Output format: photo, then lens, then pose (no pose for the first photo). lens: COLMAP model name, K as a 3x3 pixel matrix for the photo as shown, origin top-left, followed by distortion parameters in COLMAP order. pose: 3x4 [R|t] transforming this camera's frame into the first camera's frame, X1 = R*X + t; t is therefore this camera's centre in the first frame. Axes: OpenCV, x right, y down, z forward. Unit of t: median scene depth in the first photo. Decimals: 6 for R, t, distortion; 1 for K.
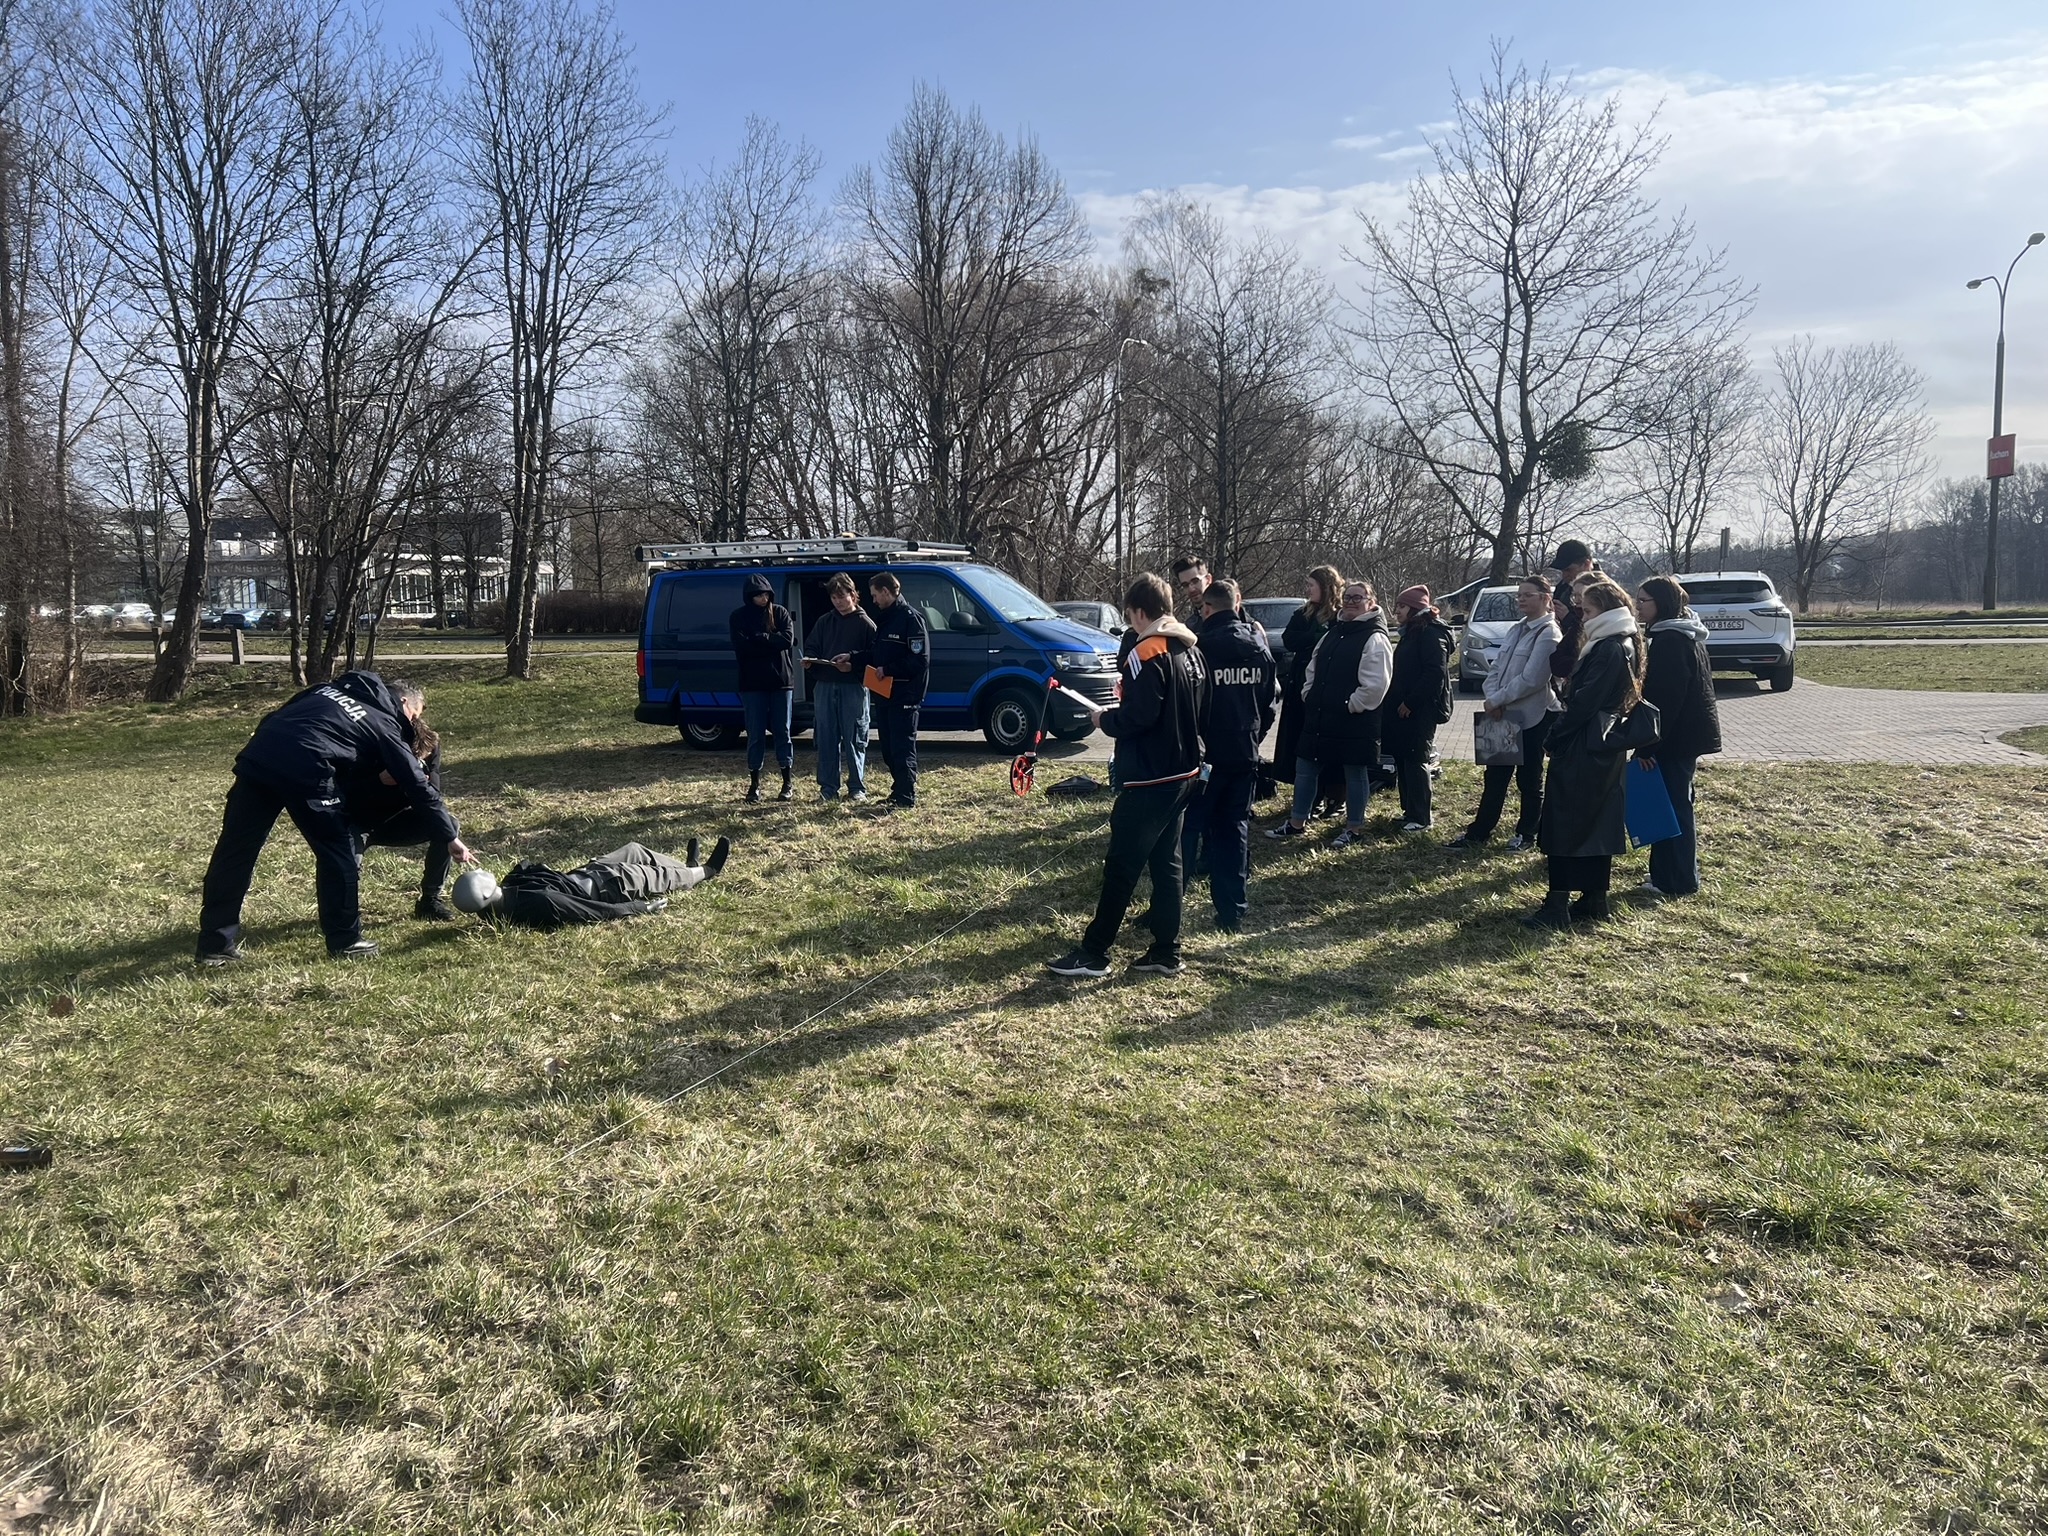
lens RADIAL K [[1539.8, 0, 1024.0], [0, 1539.8, 768.0], [0, 0, 1]] dist [0.045361, -0.039982]
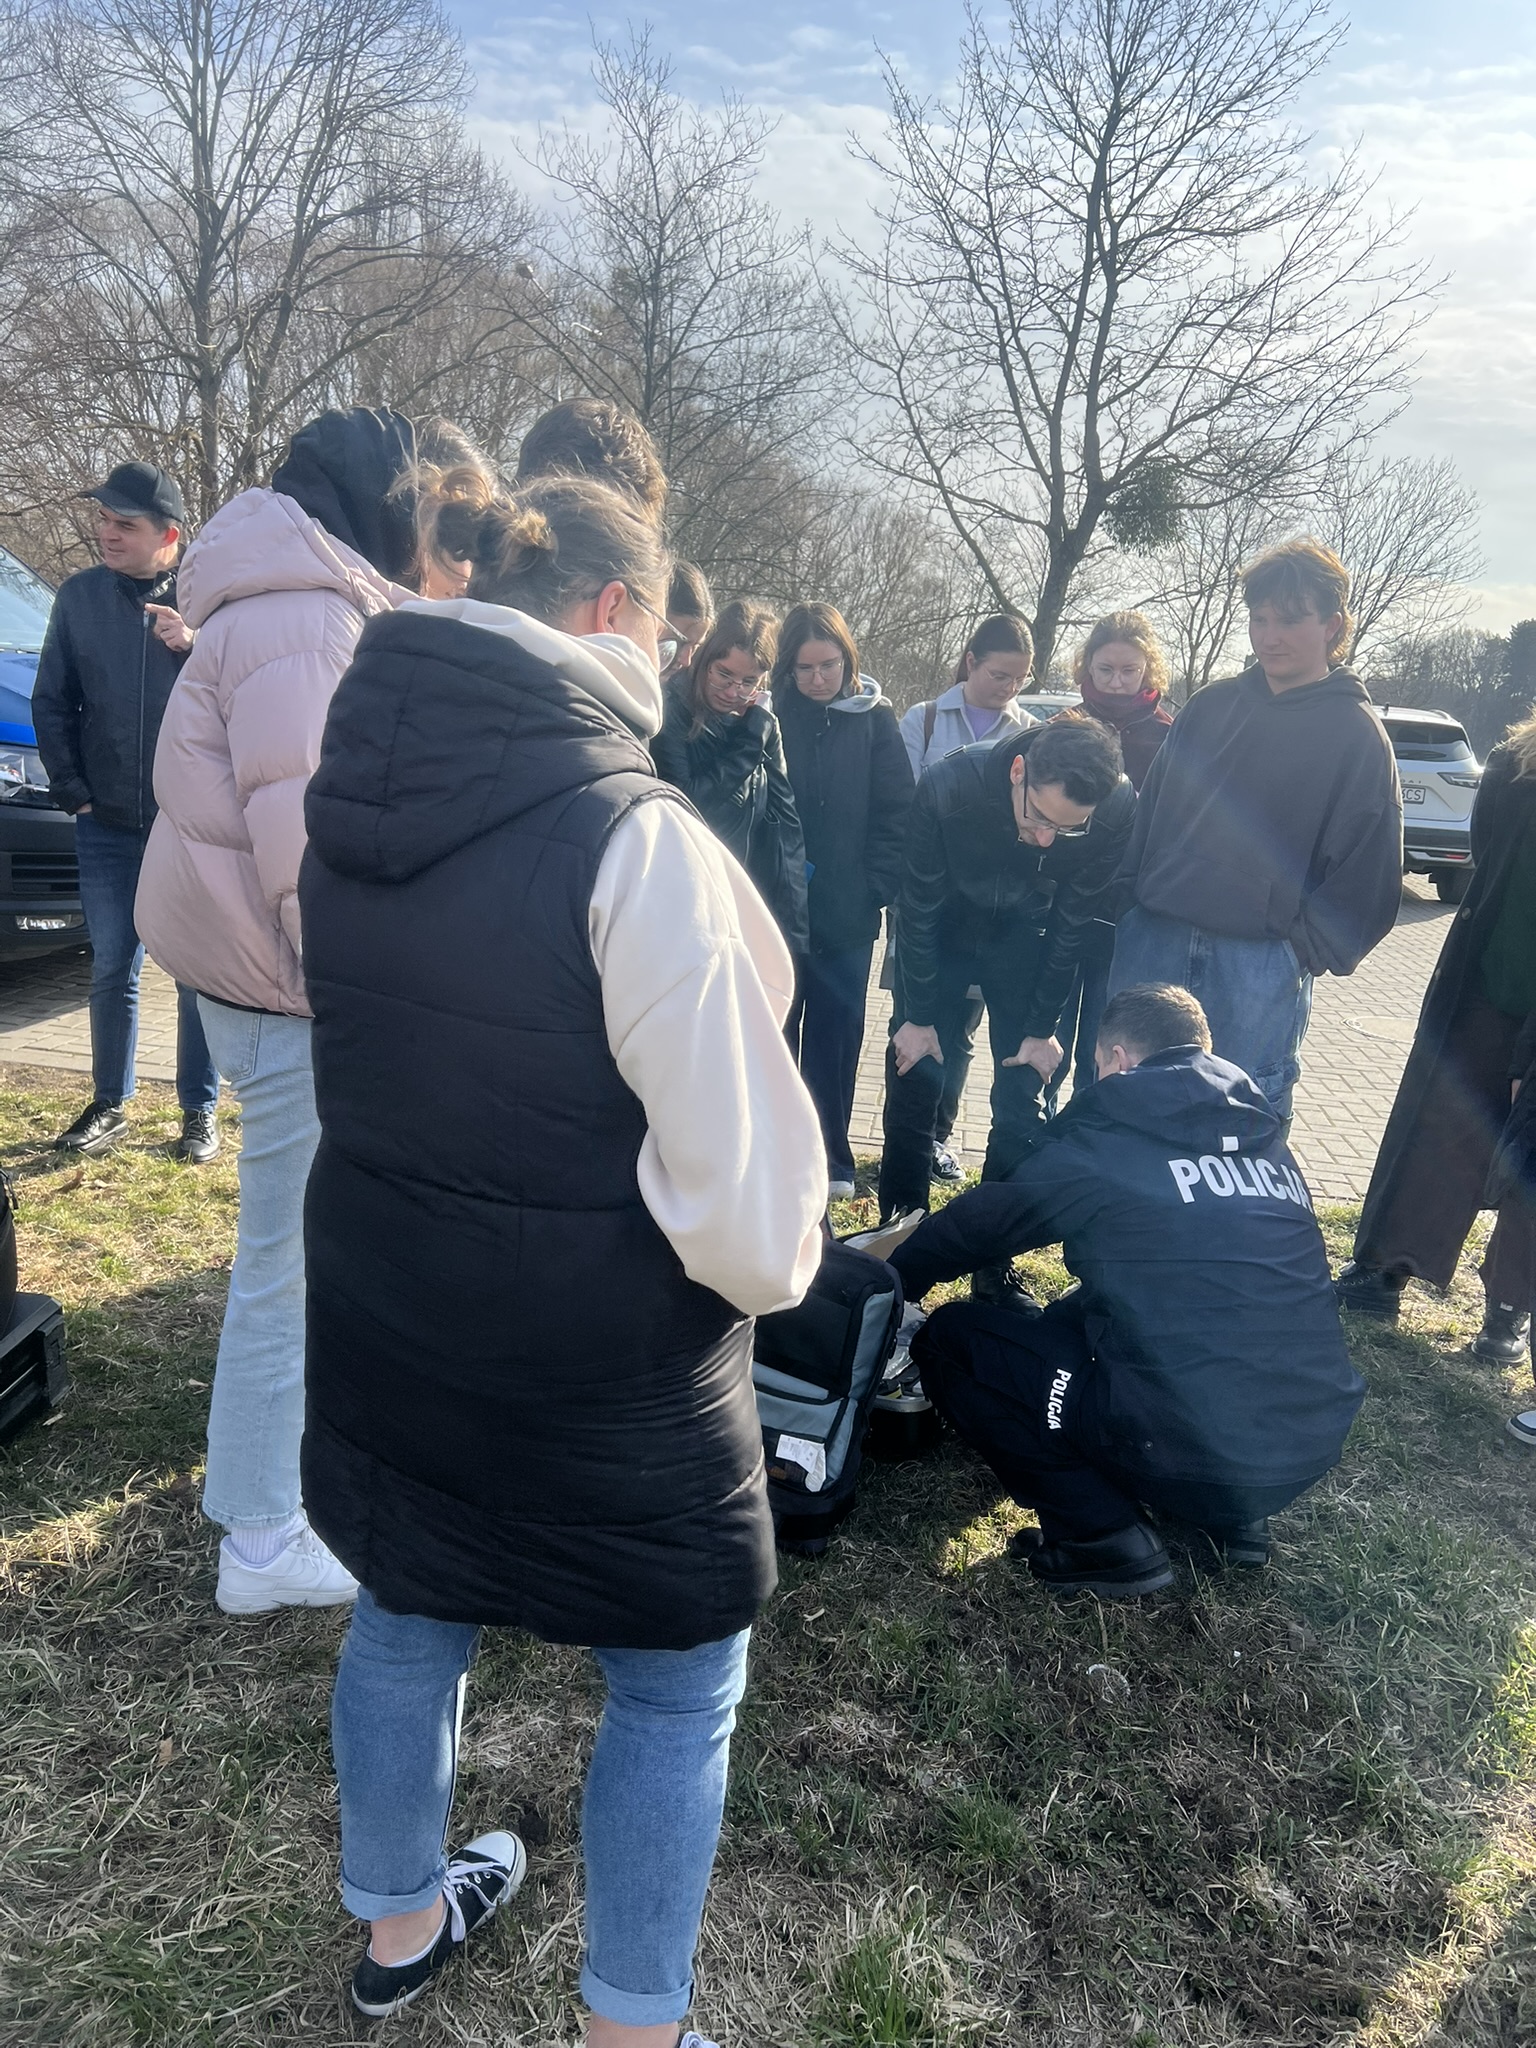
lens RADIAL K [[1539.8, 0, 751.0], [0, 1539.8, 1026.5], [0, 0, 1]] dist [0.045361, -0.039982]
pose [[0.983171, 0.064545, 0.170905, 0.077292], [-0.083793, 0.990623, 0.107915, -0.034982], [-0.162337, -0.120419, 0.979360, 0.326194]]
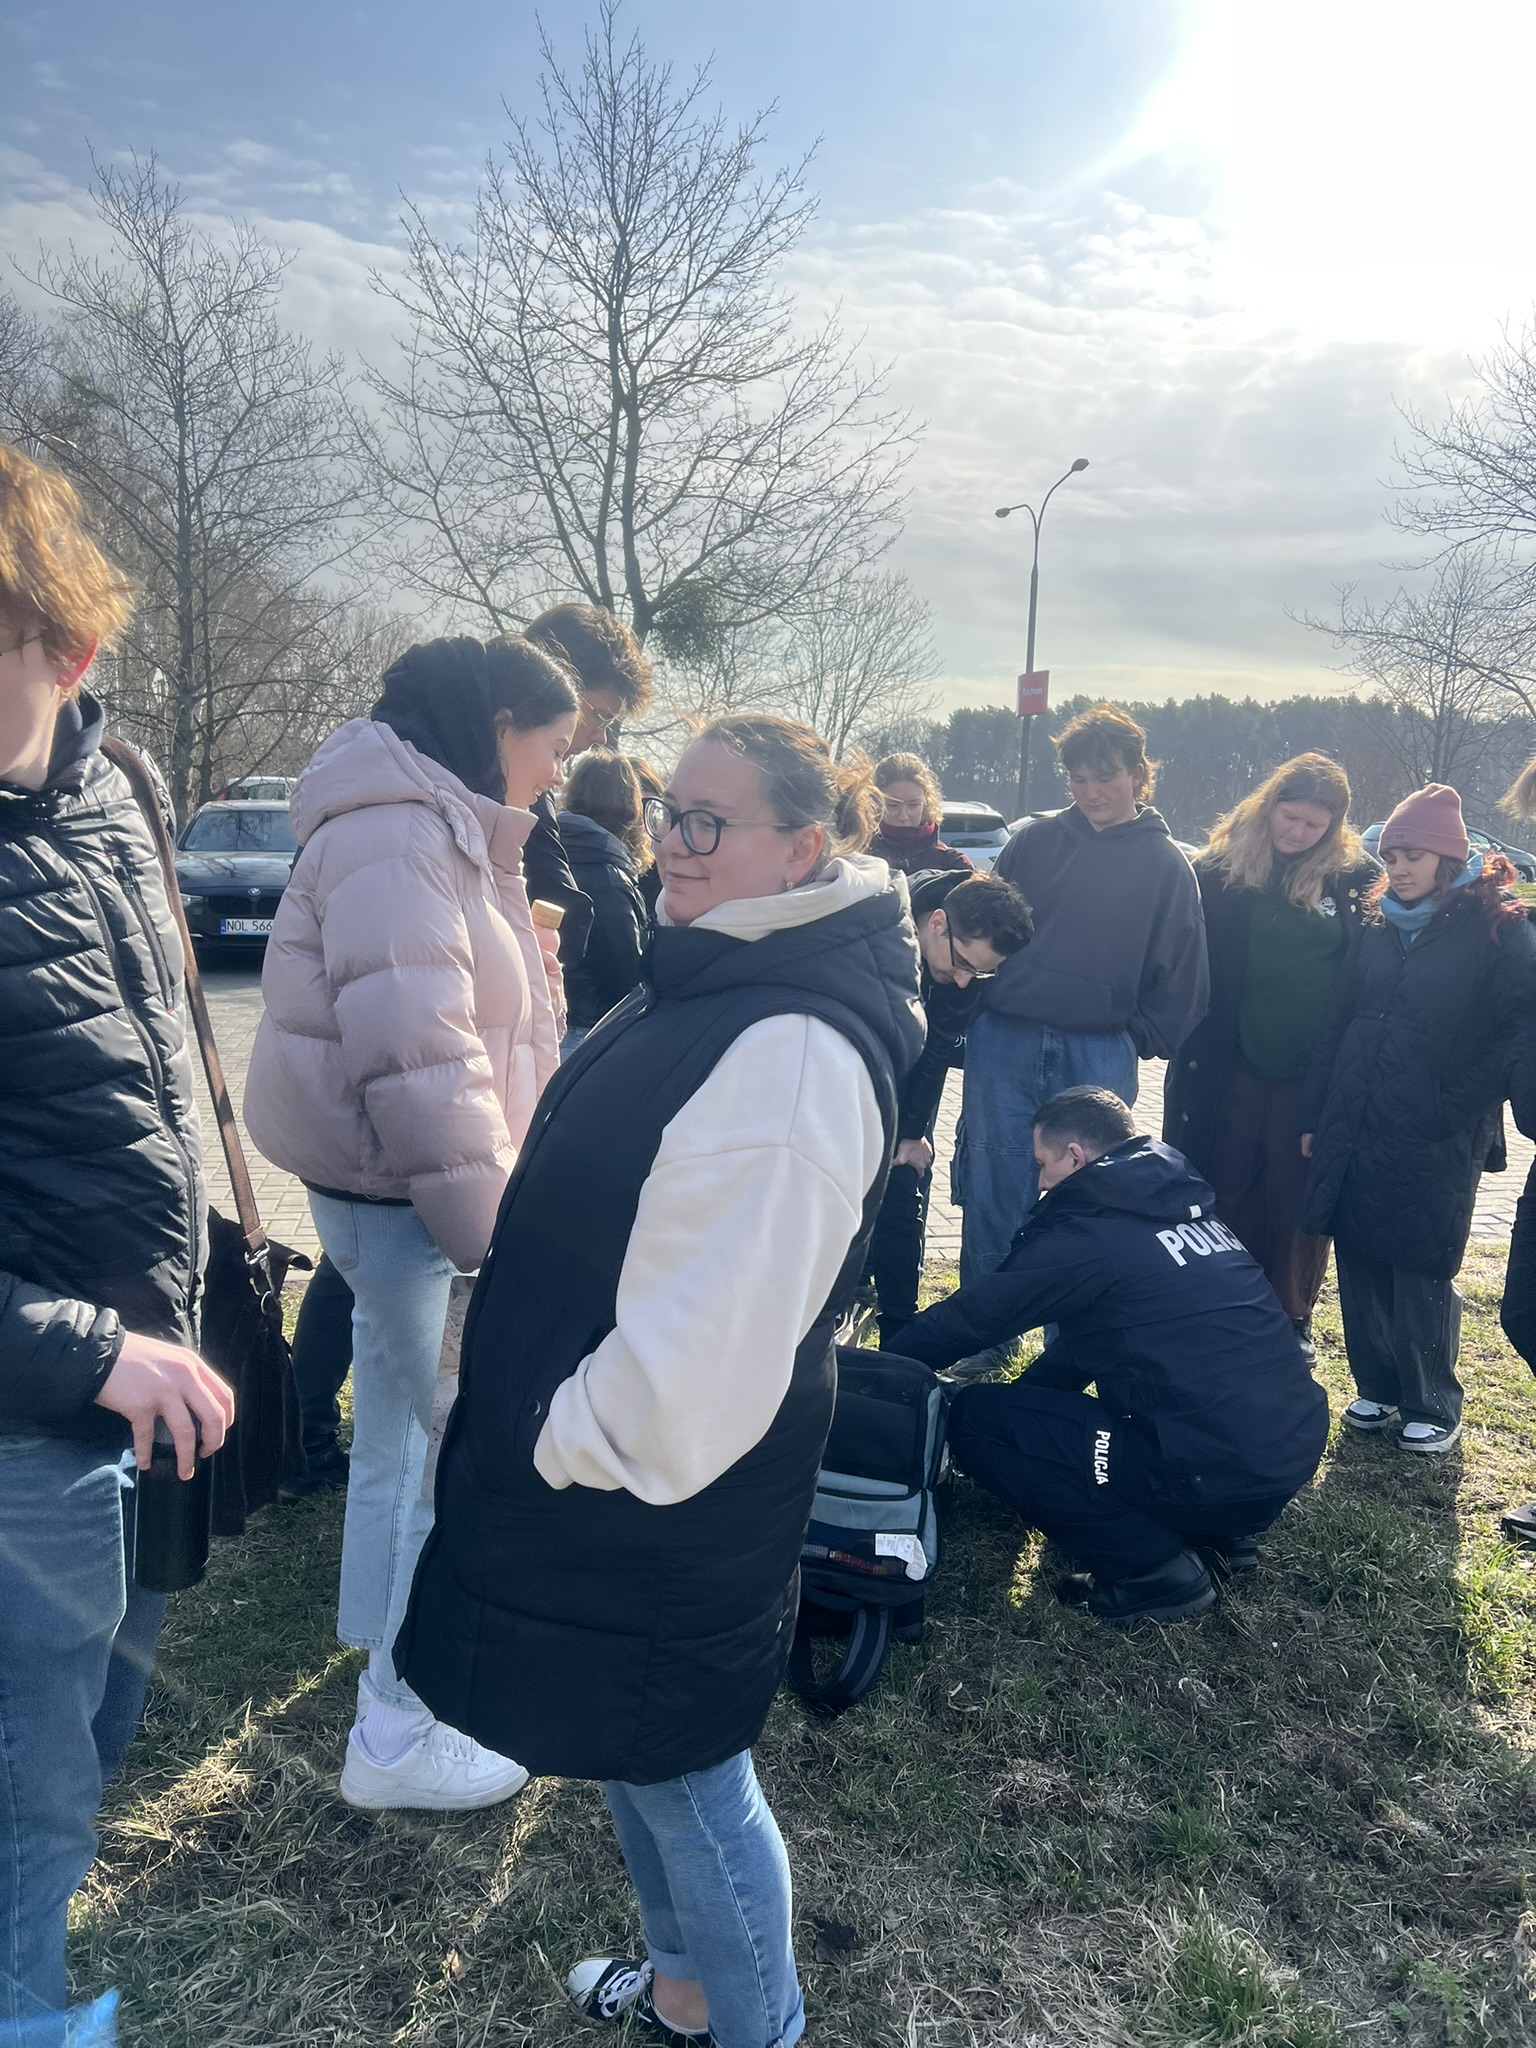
lens RADIAL K [[1539.8, 0, 751.0], [0, 1539.8, 1026.5], [0, 0, 1]] dist [0.045361, -0.039982]
pose [[0.890146, -0.016225, 0.455386, 0.043112], [0.001130, 0.999441, 0.033402, -0.037609], [-0.455673, -0.029218, 0.889667, 0.328103]]
